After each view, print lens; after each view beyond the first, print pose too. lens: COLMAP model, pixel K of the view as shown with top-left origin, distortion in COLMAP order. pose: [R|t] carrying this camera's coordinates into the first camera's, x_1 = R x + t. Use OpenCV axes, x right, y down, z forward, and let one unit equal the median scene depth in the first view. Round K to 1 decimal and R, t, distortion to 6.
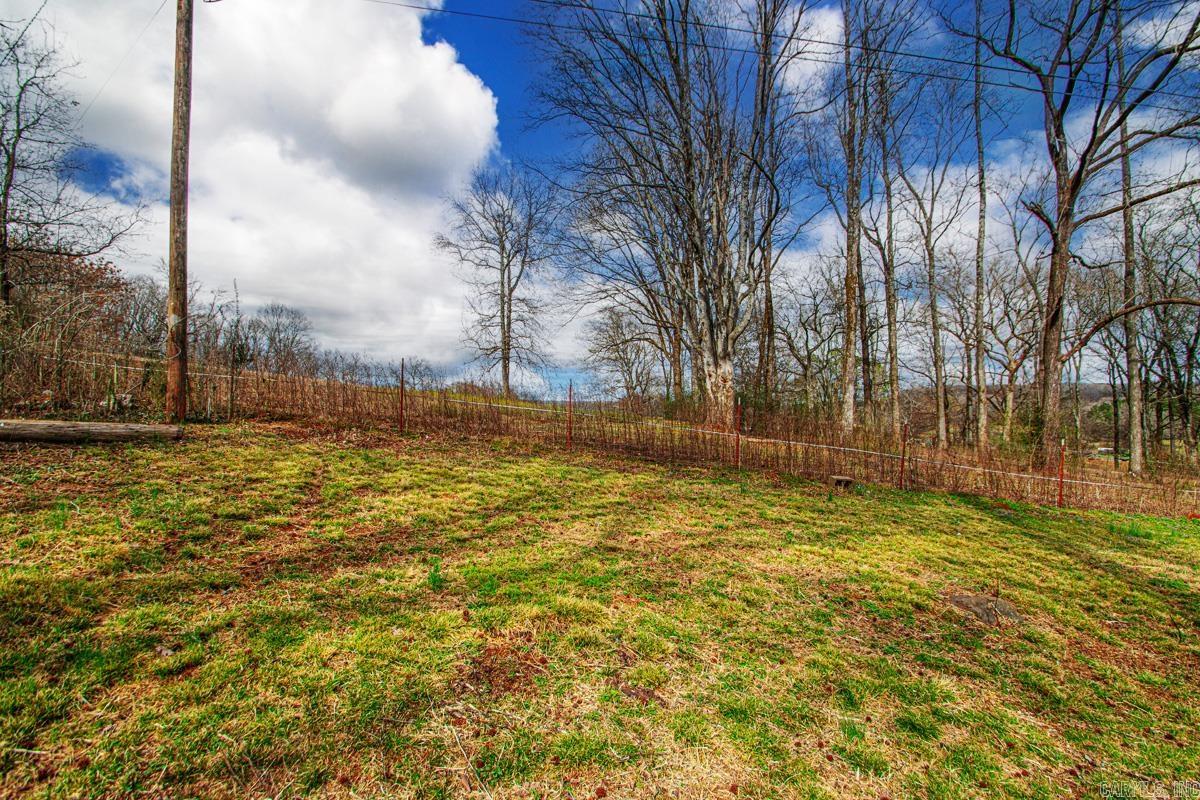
lens RADIAL K [[578.5, 0, 597.4], [0, 578.5, 419.4], [0, 0, 1]] dist [-0.000153, -0.013949]
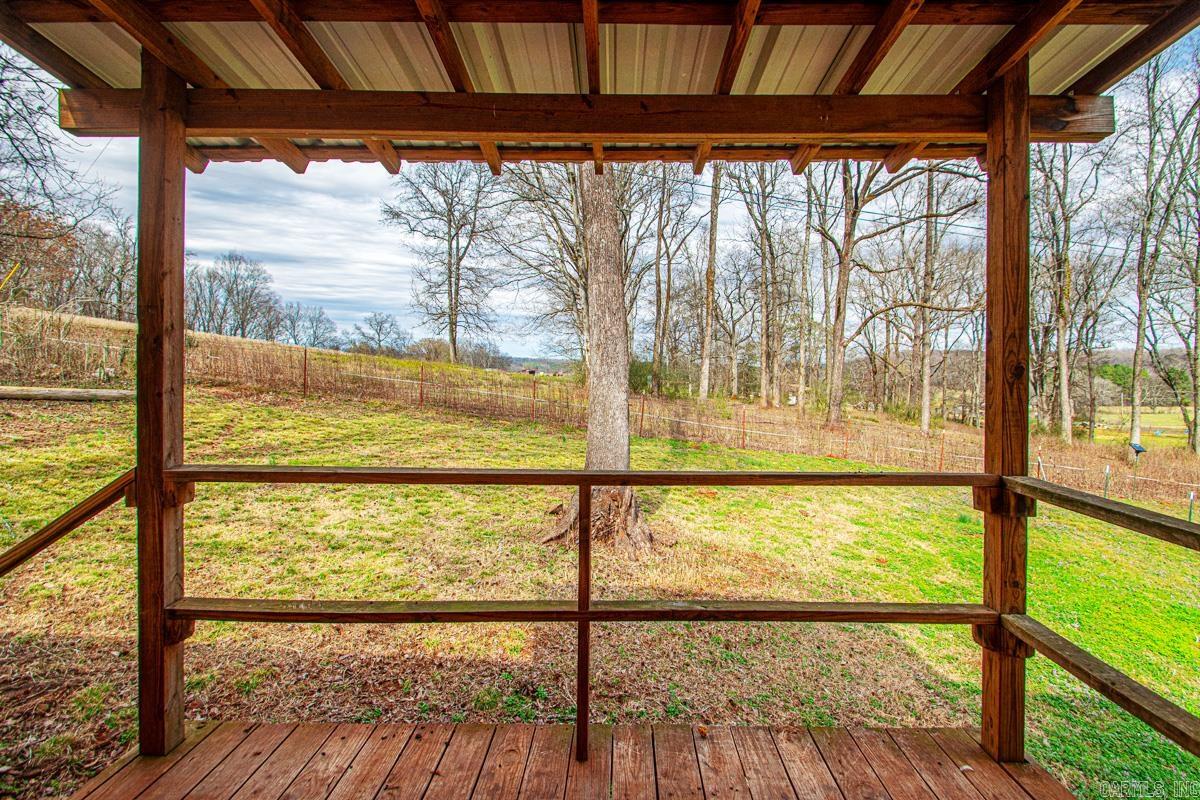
lens RADIAL K [[595.4, 0, 628.1], [0, 595.4, 400.9], [0, 0, 1]] dist [0.029254, -0.024276]
pose [[0.997613, 0.013527, 0.067710, 0.096886], [-0.016247, 0.999076, 0.039790, -0.009506], [-0.067109, -0.040795, 0.996911, -0.149084]]
